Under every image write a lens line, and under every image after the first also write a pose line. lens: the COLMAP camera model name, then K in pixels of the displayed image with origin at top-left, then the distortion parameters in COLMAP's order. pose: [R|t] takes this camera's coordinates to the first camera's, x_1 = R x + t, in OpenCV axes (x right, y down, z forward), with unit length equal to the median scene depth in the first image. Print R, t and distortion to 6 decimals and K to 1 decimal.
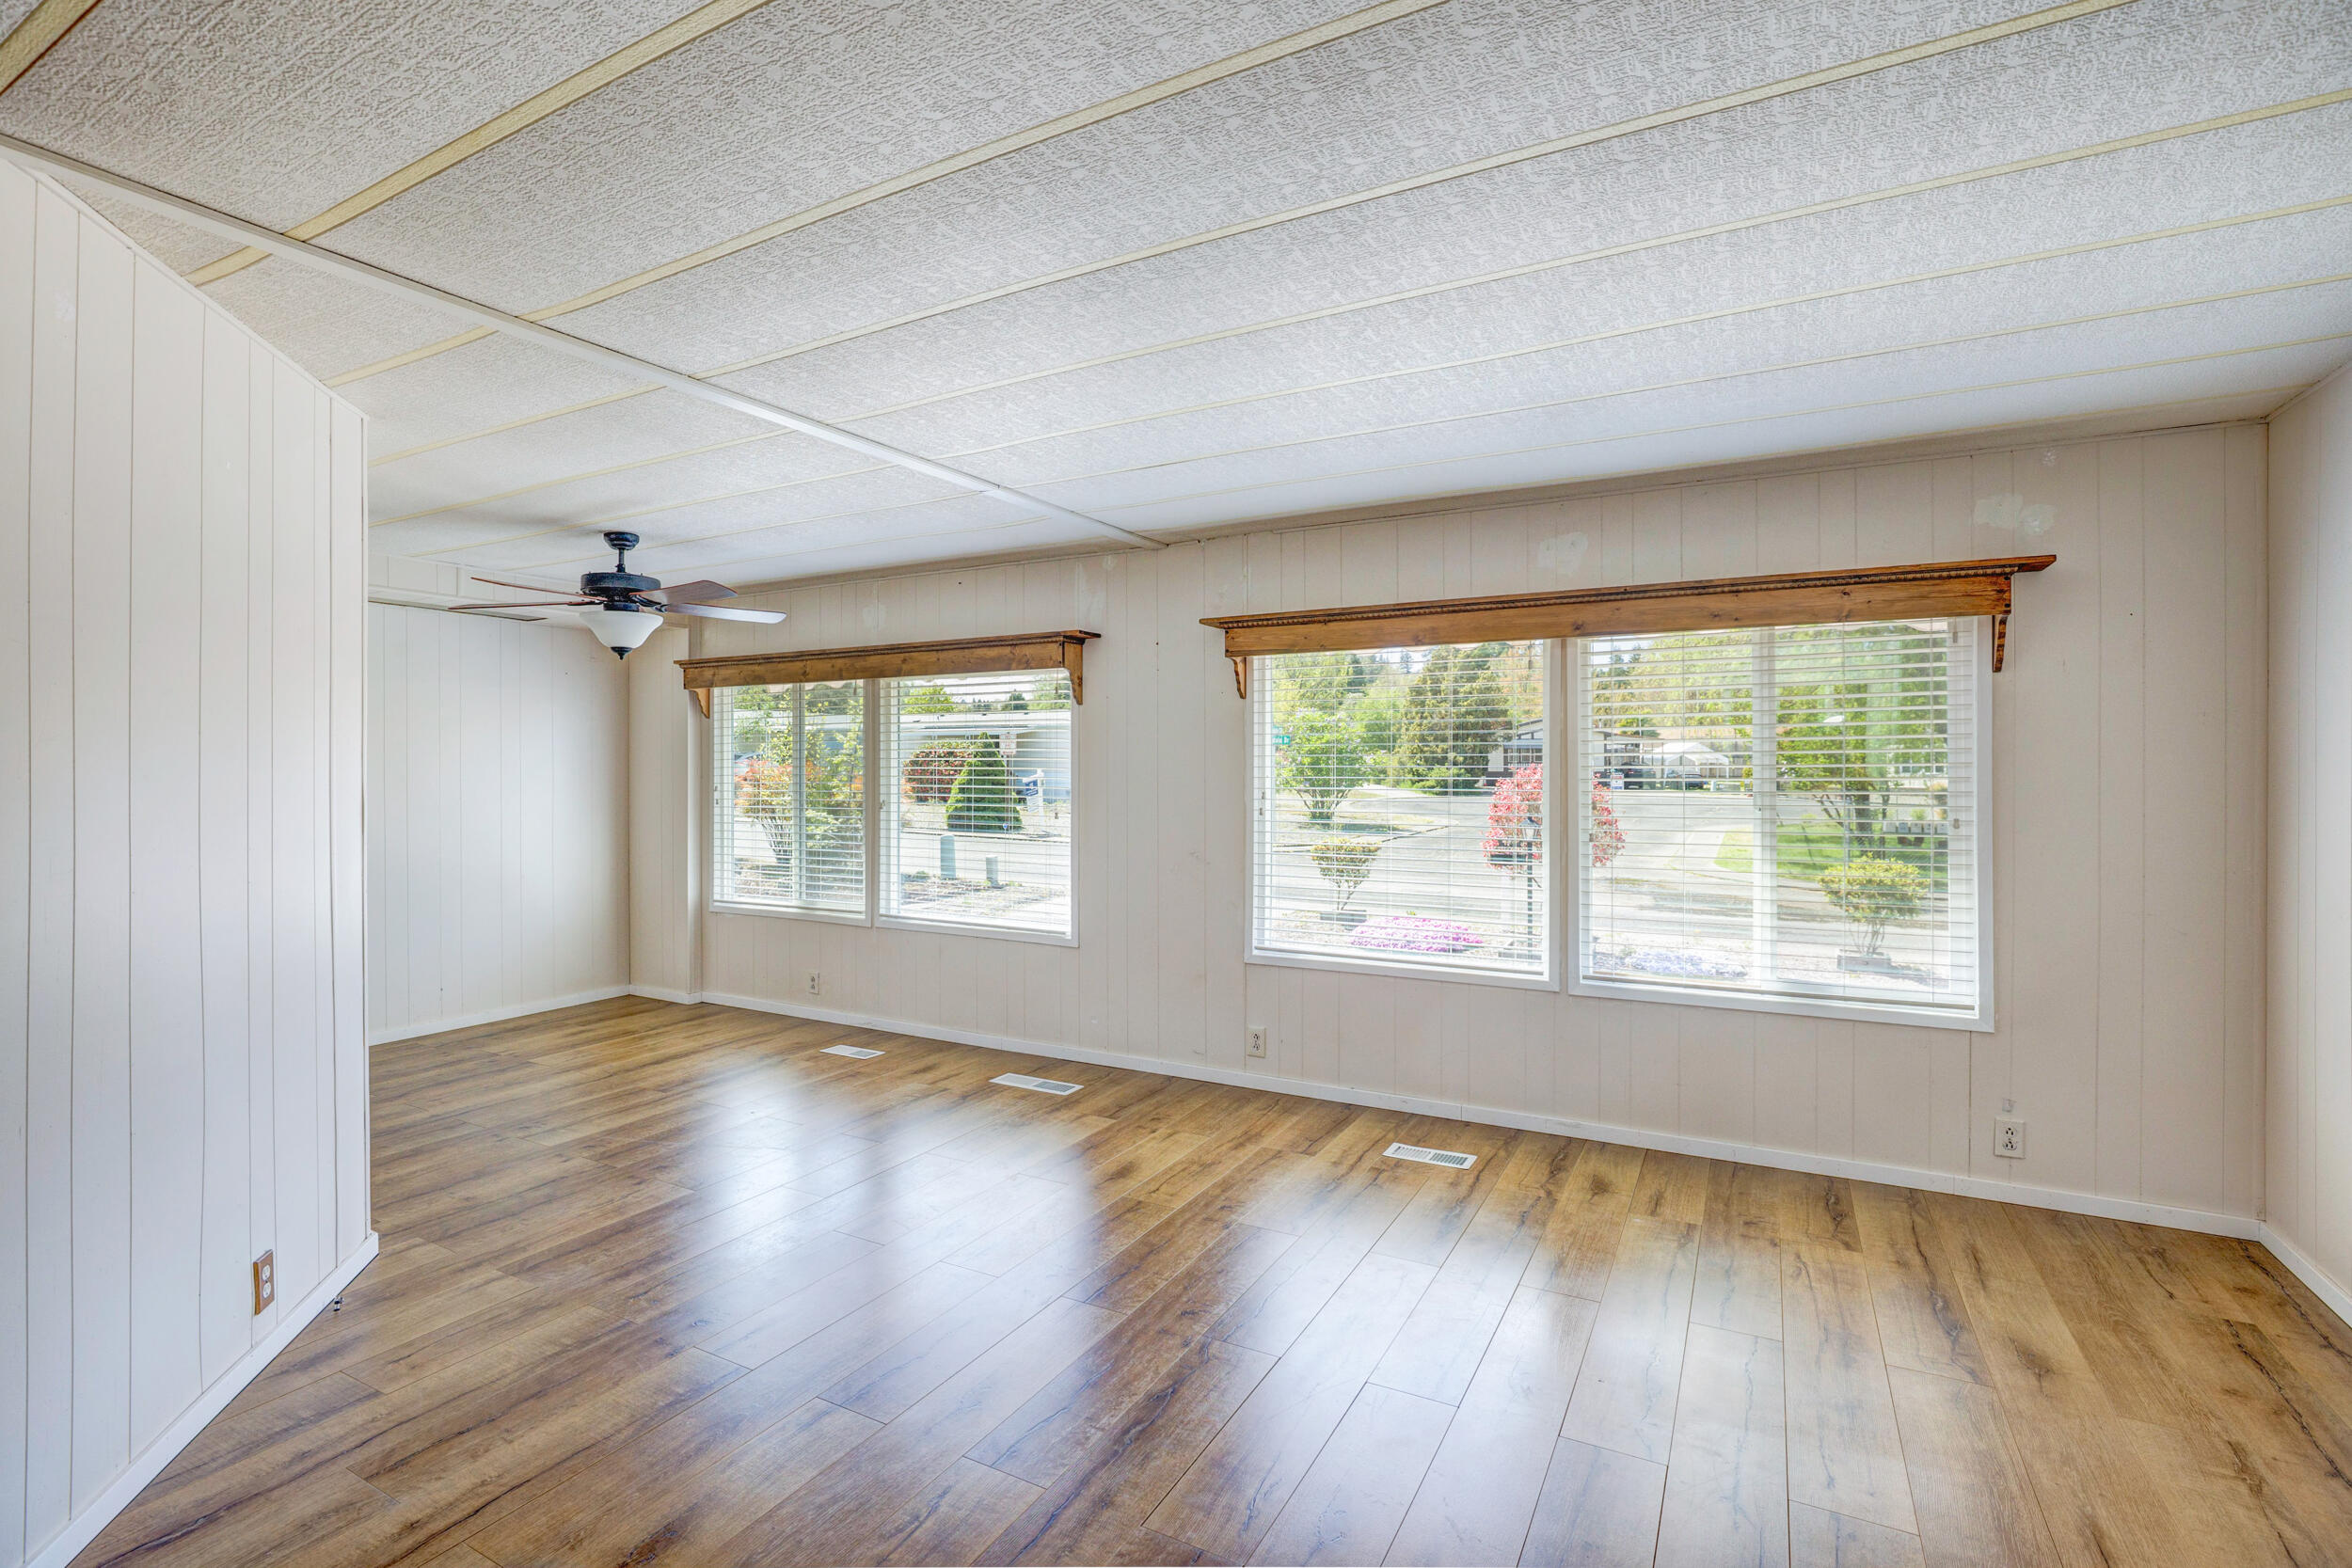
lens RADIAL K [[1082.2, 0, 1183.4], [0, 1082.2, 757.3], [0, 0, 1]] dist [-0.021406, 0.000354]
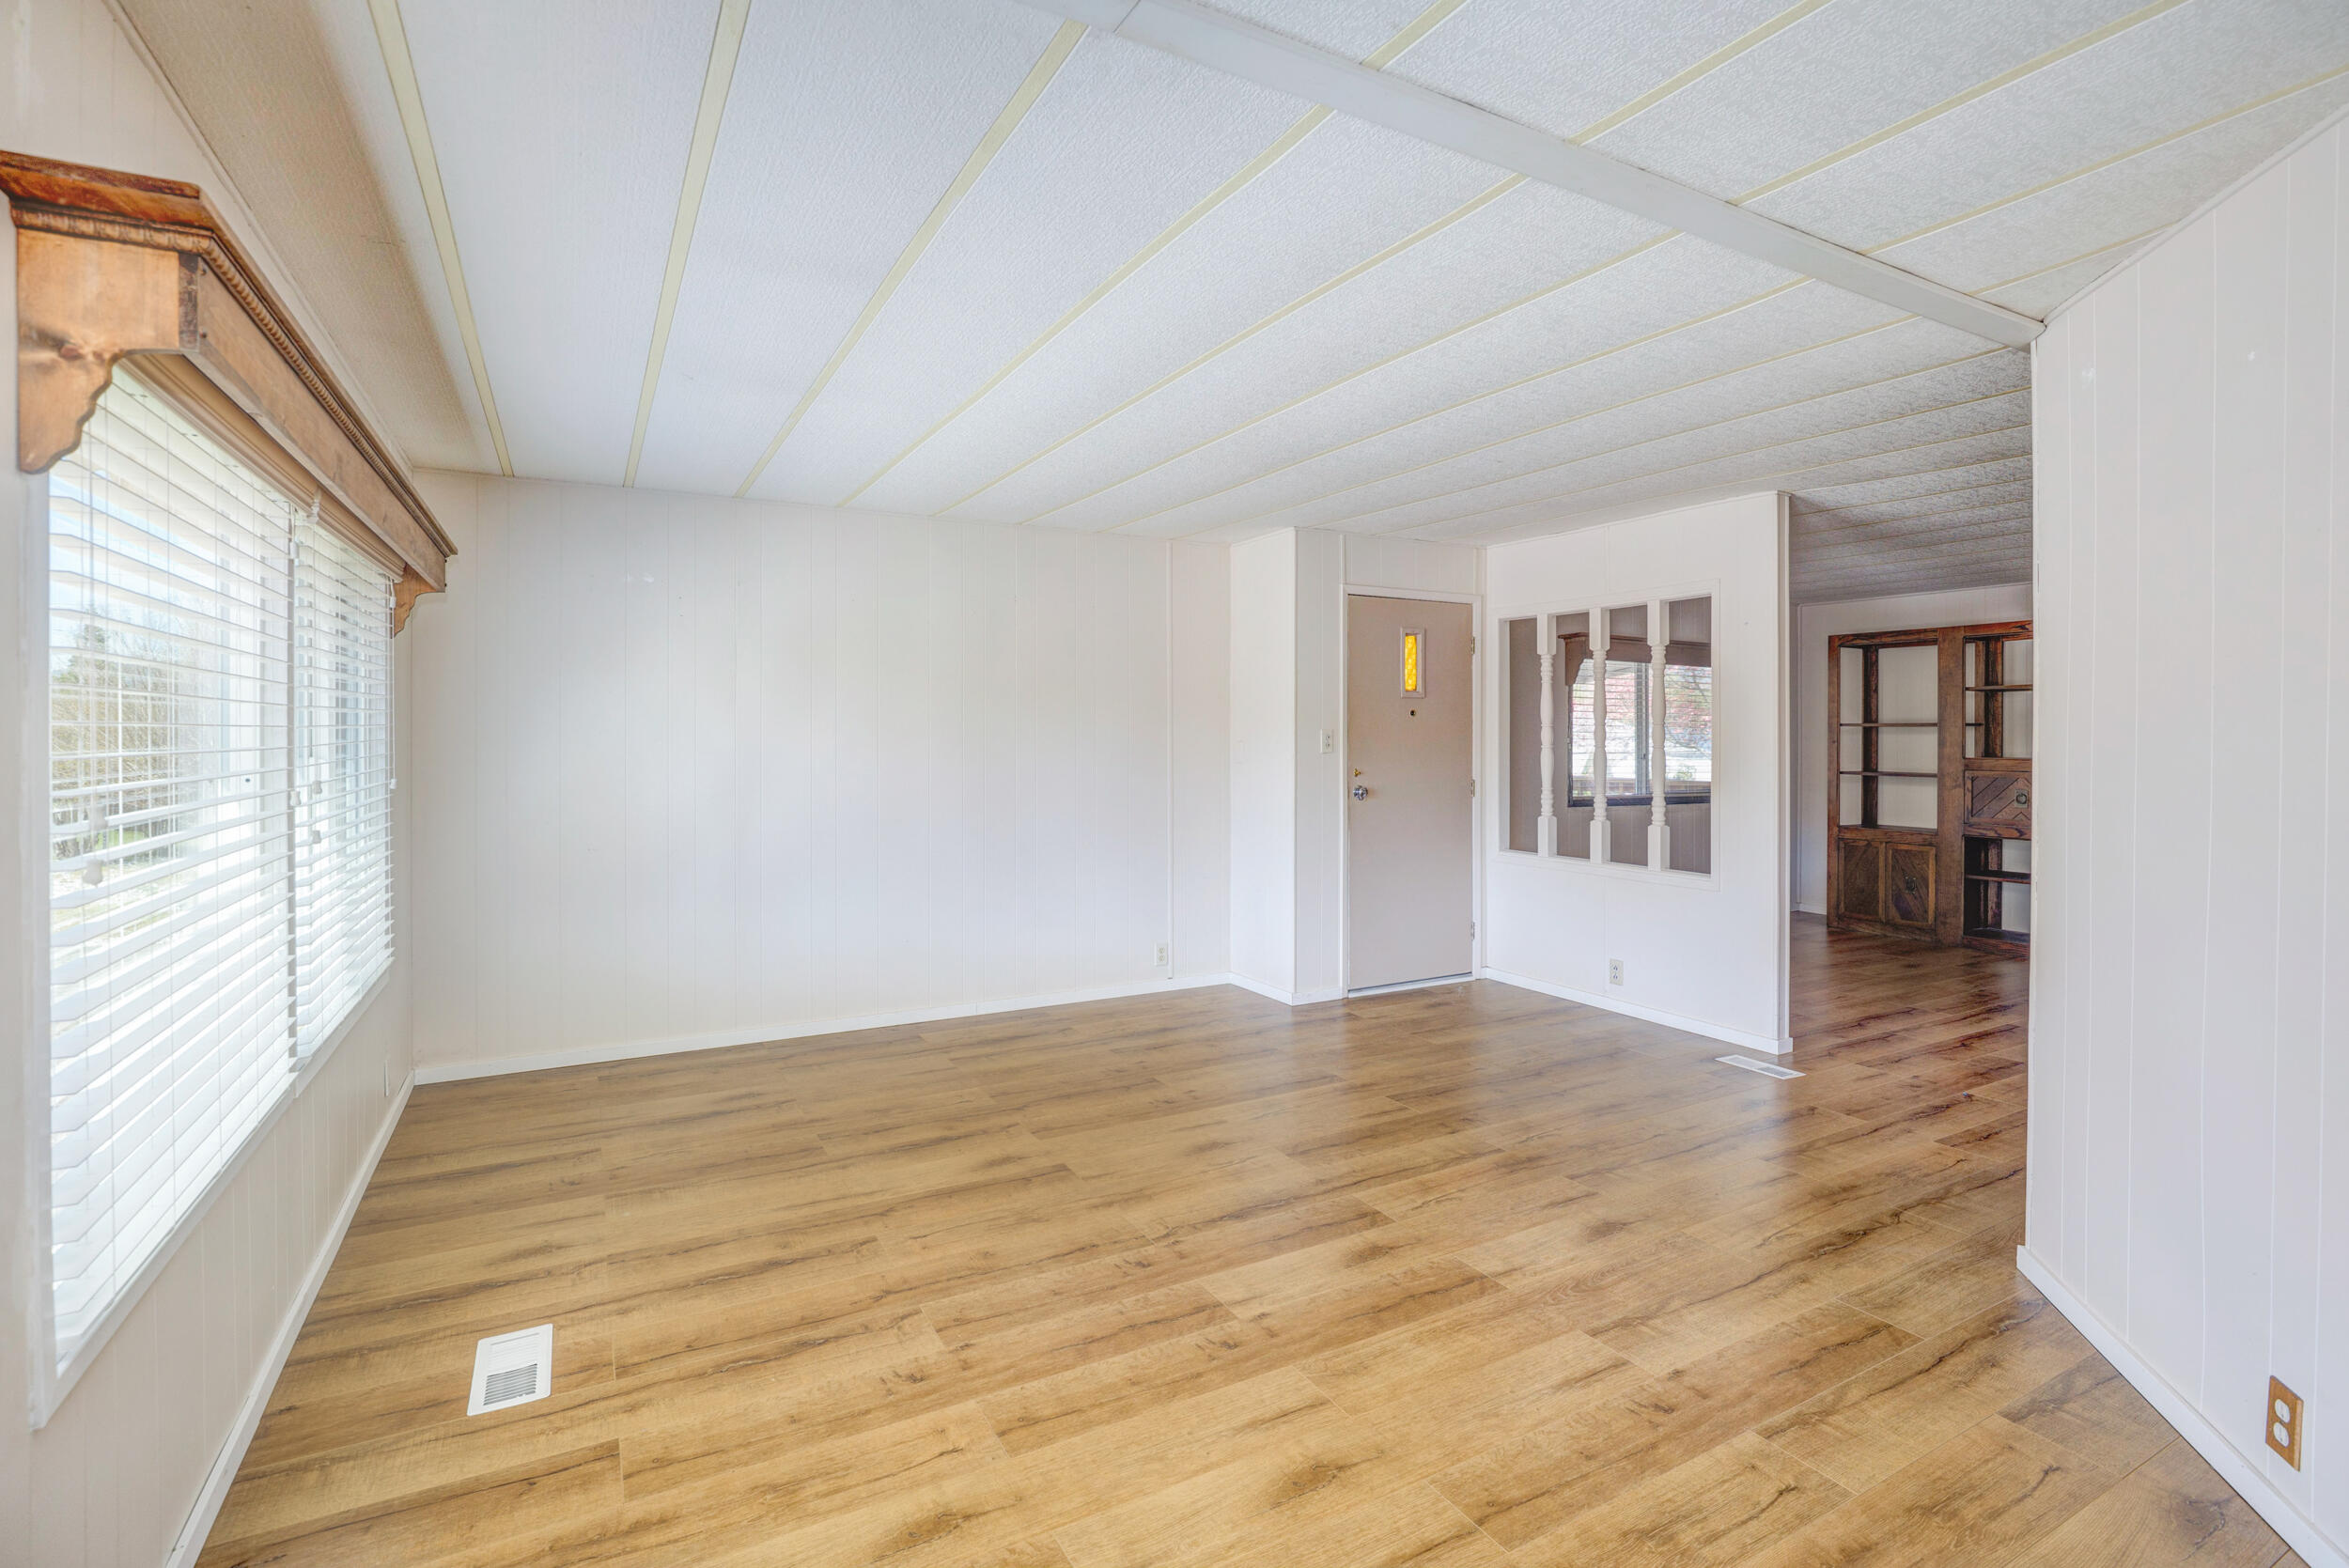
lens RADIAL K [[1080.8, 0, 1181.9], [0, 1080.8, 757.4], [0, 0, 1]] dist [-0.021406, 0.000354]
pose [[-0.841732, -0.012828, 0.539743, -0.427107], [-0.002730, 0.999806, 0.019505, 0.020825], [-0.539888, 0.014945, -0.841604, 1.386754]]
